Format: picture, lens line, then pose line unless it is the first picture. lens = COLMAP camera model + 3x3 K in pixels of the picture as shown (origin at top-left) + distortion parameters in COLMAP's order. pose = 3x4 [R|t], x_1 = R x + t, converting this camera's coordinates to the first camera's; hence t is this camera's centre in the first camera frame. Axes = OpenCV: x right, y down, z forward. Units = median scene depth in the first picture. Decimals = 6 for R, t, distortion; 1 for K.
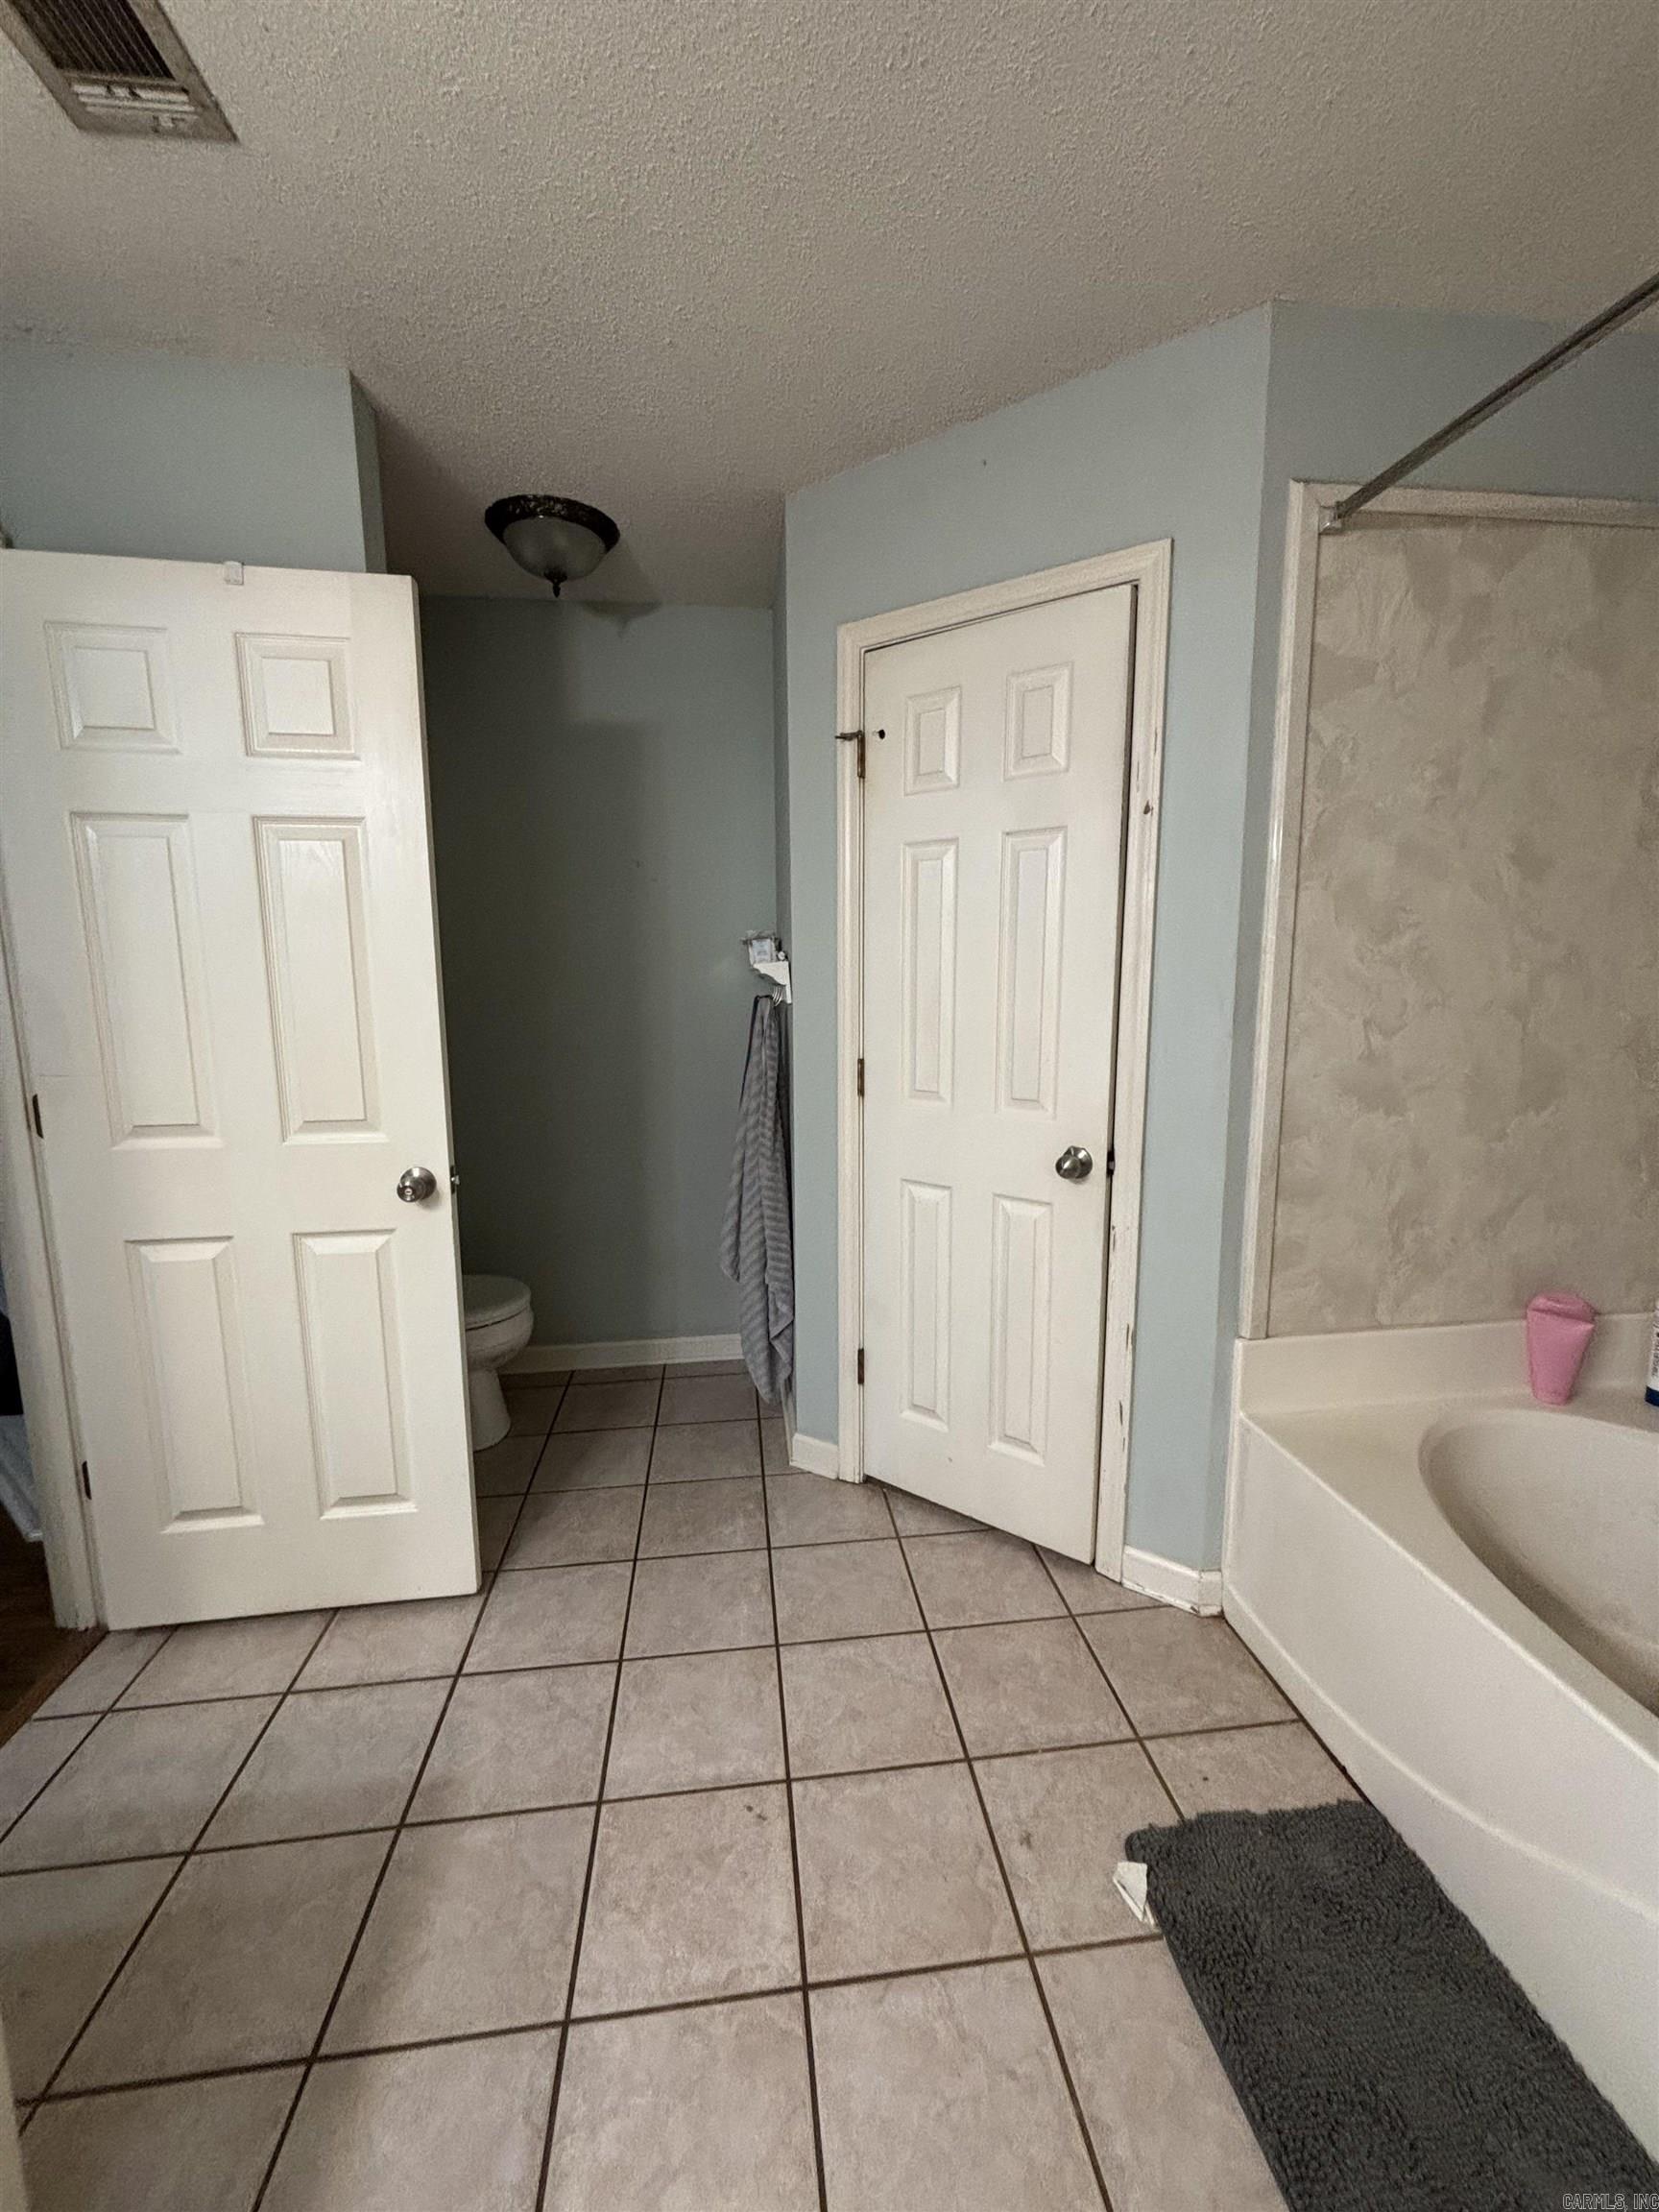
lens RADIAL K [[885.9, 0, 827.1], [0, 885.9, 1106.6], [0, 0, 1]] dist [0.002101, 0.000400]
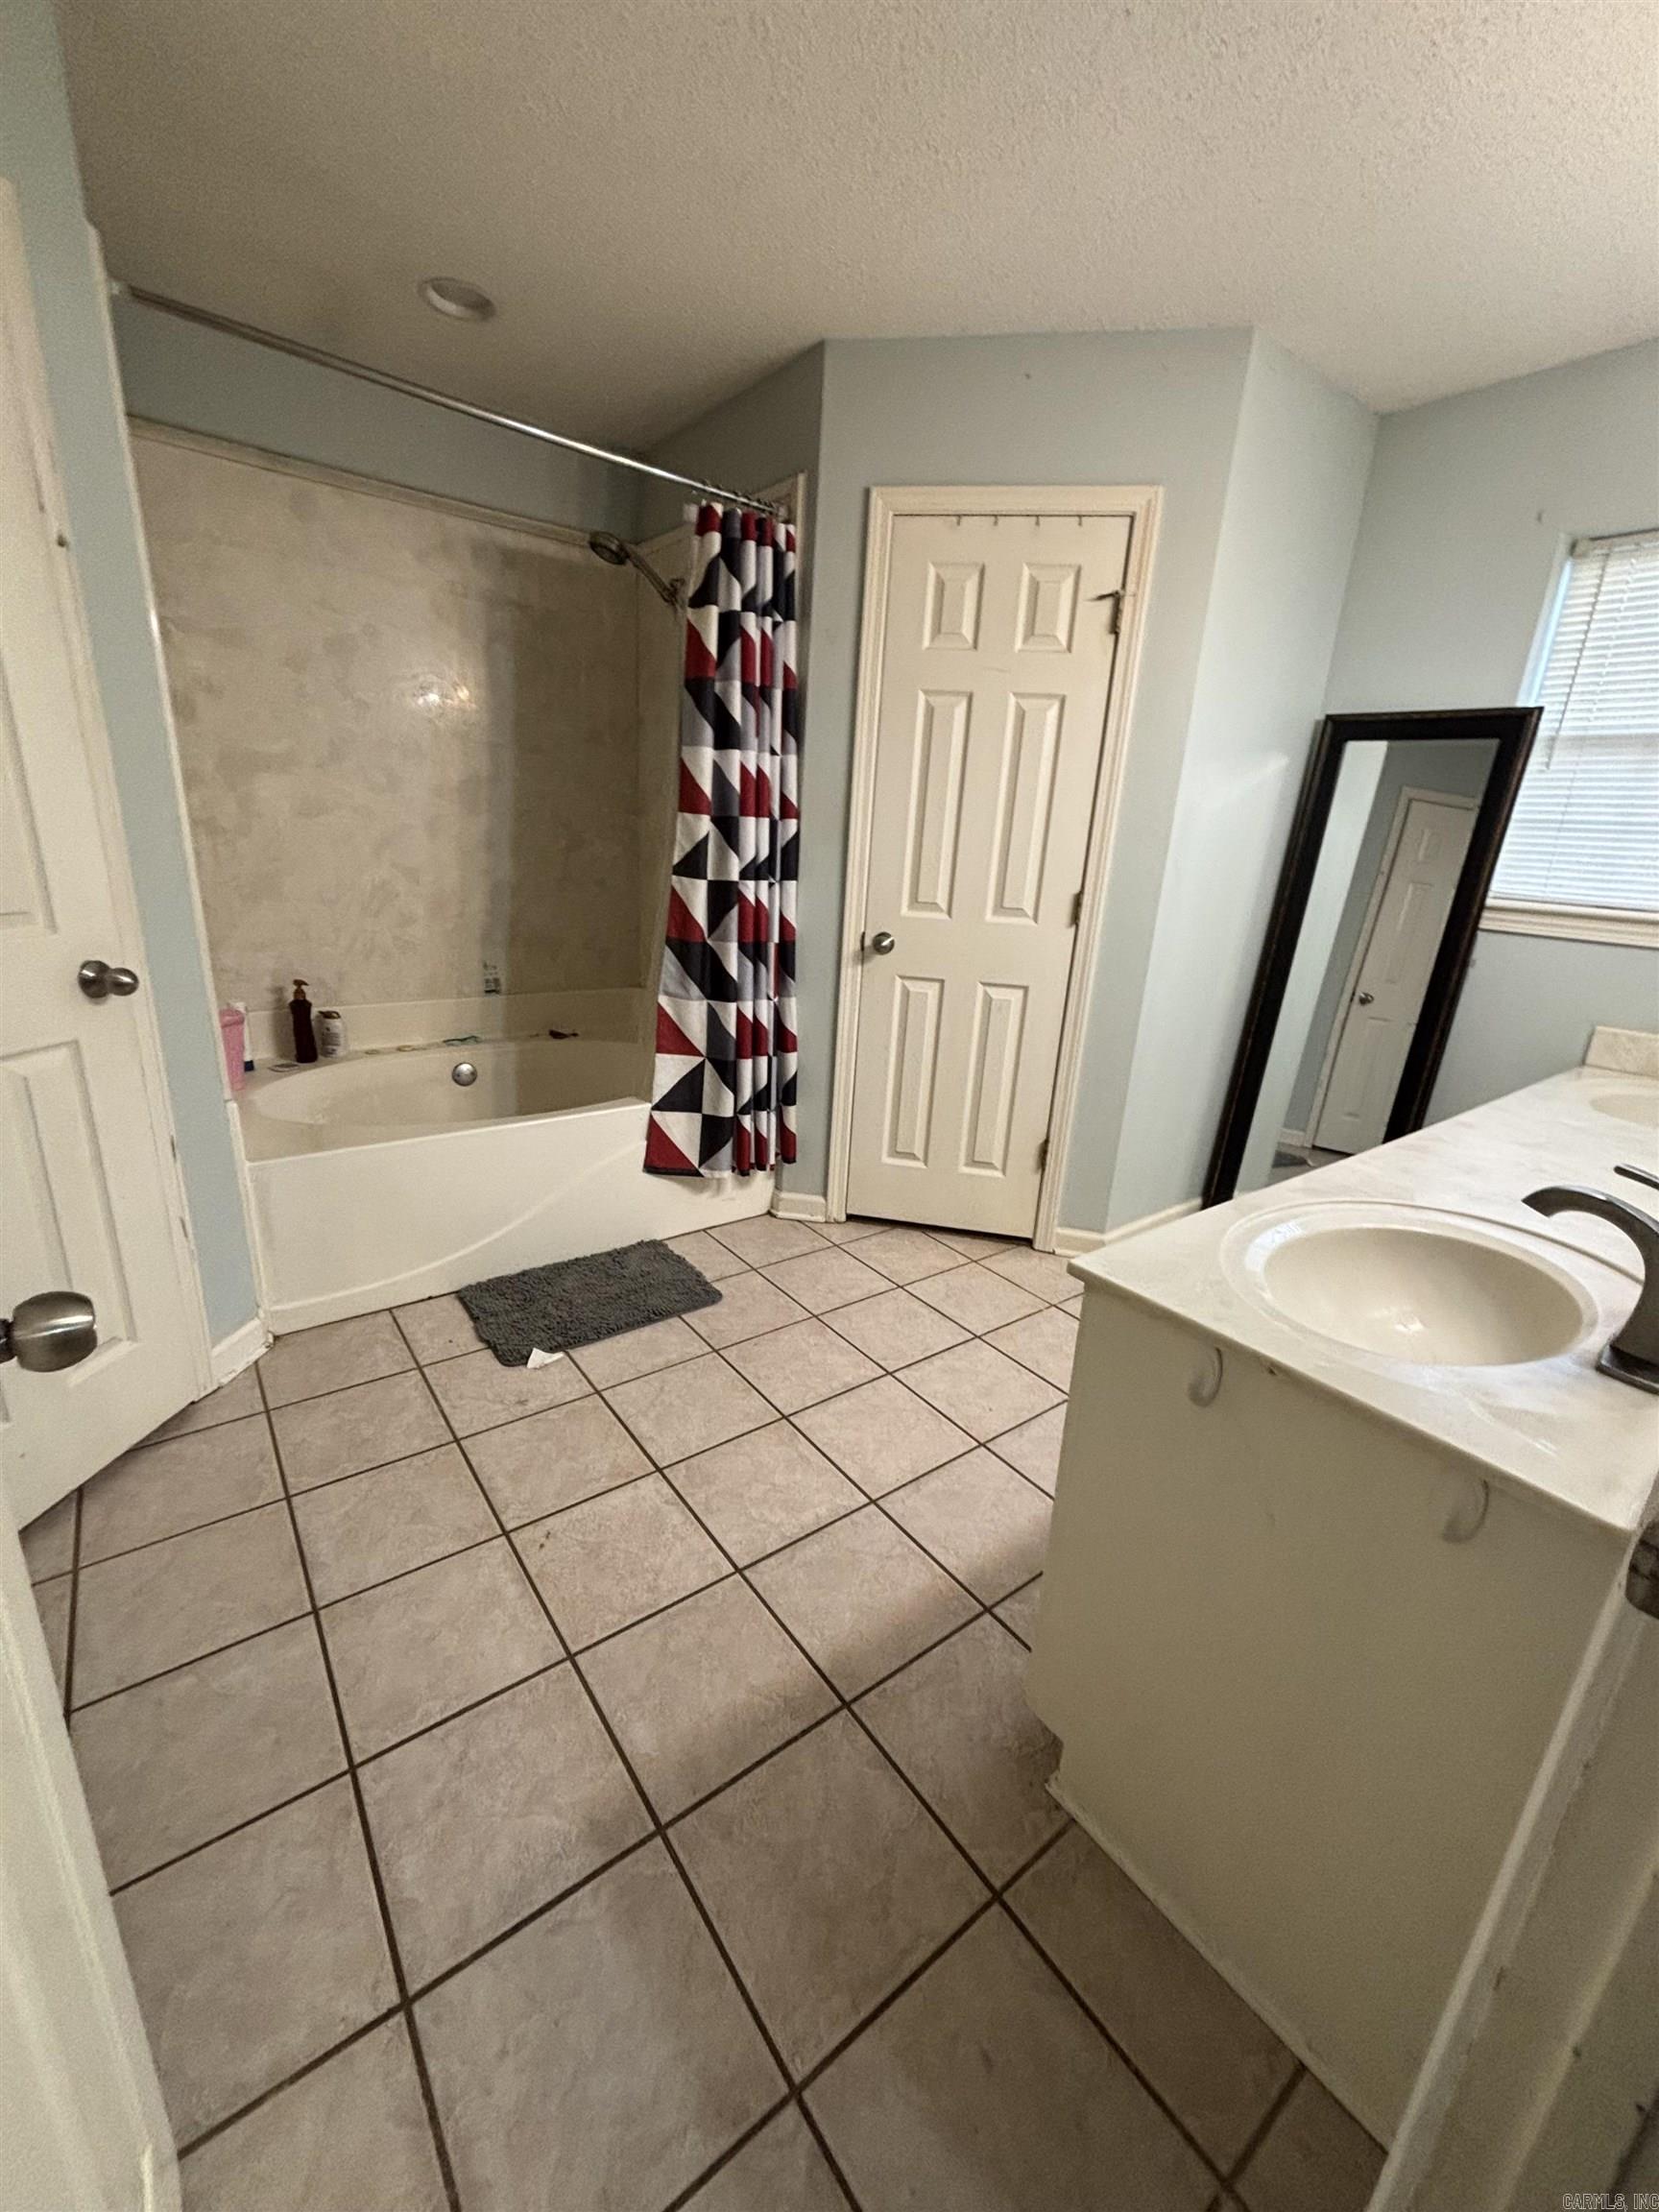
lens RADIAL K [[885.9, 0, 825.8], [0, 885.9, 1108.9], [0, 0, 1]] dist [0.002101, 0.000400]
pose [[-0.501620, -0.270678, 0.821651, -1.012615], [0.075749, 0.932398, 0.353407, -0.082700], [-0.861765, 0.239515, -0.447206, 1.039984]]
